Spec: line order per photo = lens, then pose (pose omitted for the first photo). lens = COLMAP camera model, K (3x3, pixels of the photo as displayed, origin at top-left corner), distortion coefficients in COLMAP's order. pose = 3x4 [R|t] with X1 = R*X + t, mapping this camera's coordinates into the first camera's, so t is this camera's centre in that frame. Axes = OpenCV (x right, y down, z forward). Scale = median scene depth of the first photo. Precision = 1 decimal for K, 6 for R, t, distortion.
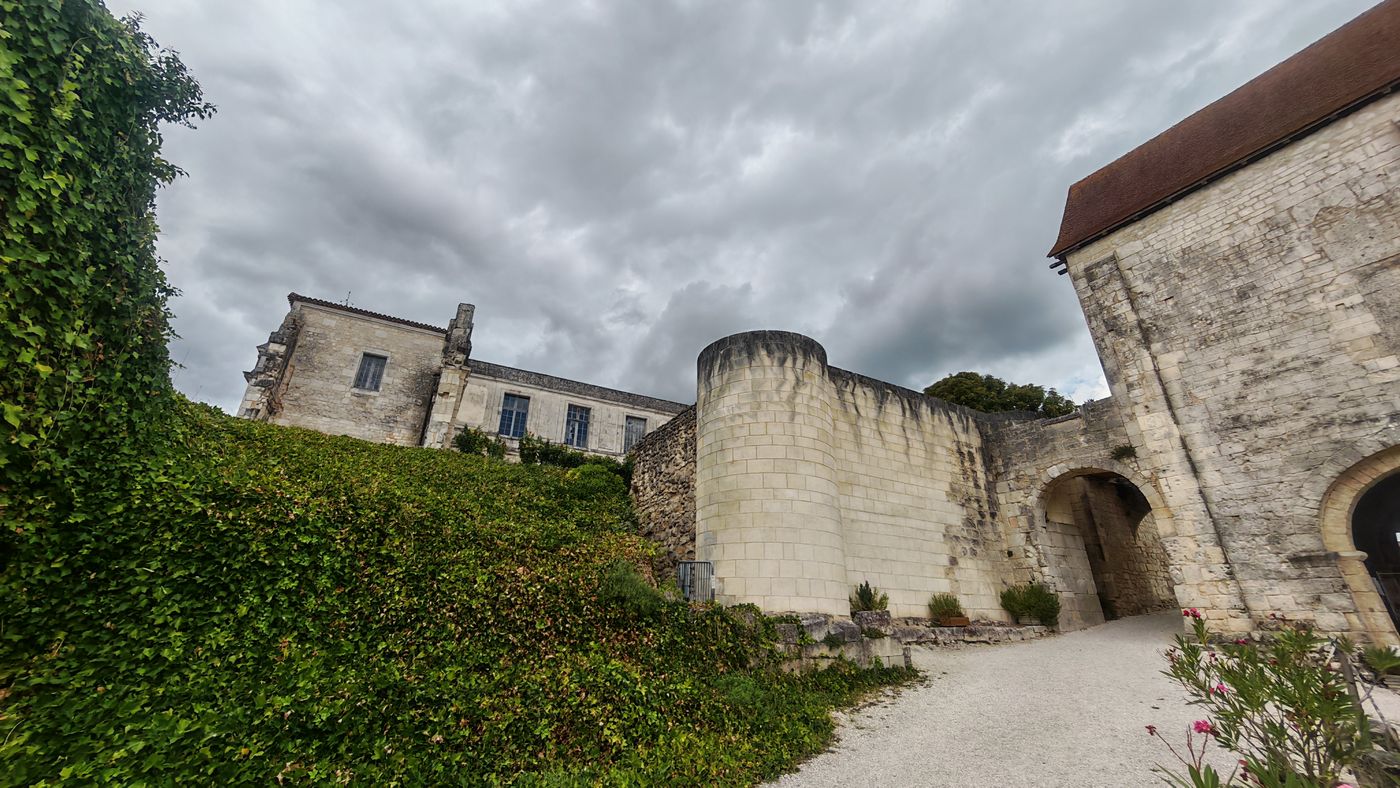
lens RADIAL K [[520.4, 0, 700.8], [0, 520.4, 394.7], [0, 0, 1]] dist [-0.002087, -0.000053]
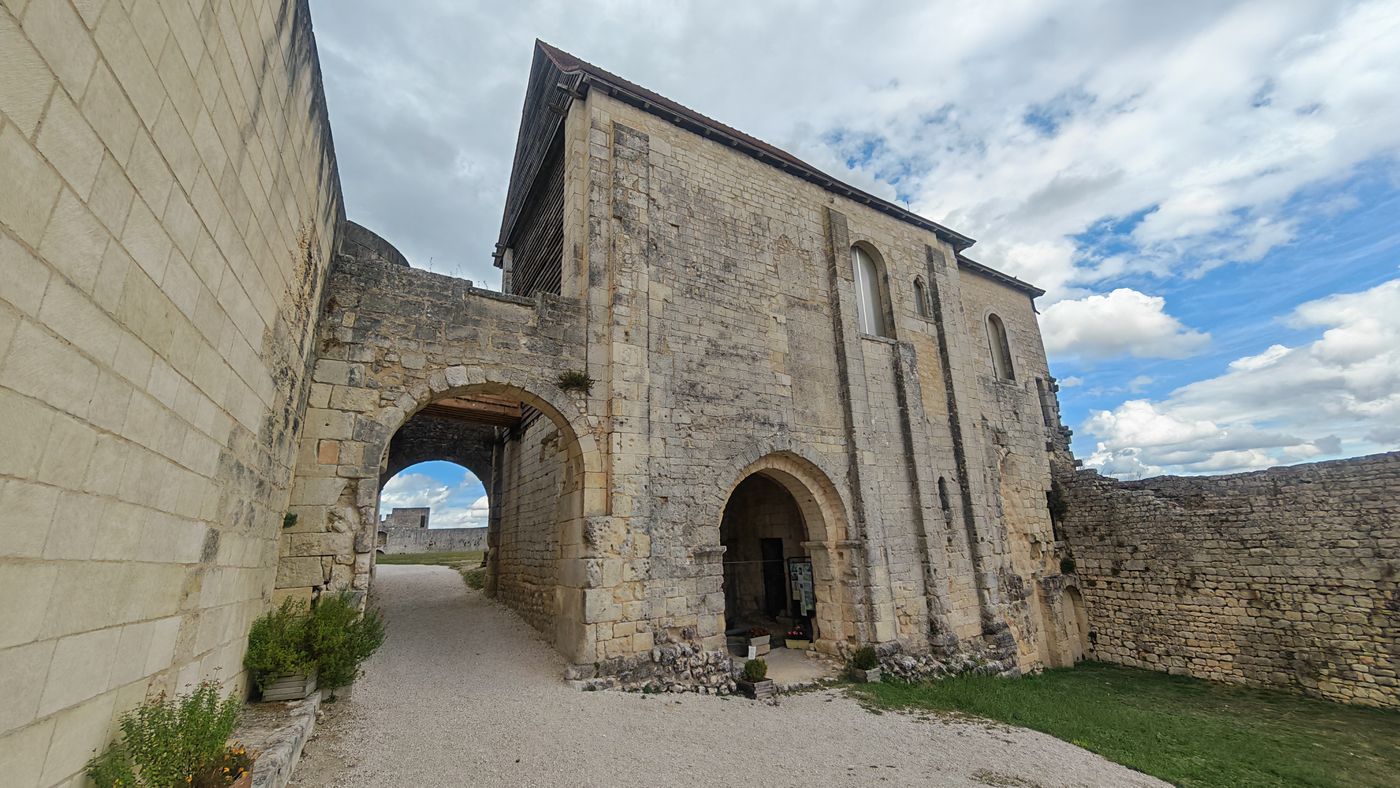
lens RADIAL K [[520.4, 0, 700.4], [0, 520.4, 402.2], [0, 0, 1]] dist [-0.002087, -0.000053]
pose [[0.019294, 0.259666, 0.965506, 0.220353], [-0.357438, 0.903656, -0.235889, 0.249539], [-0.933737, -0.340558, 0.110249, 0.843627]]
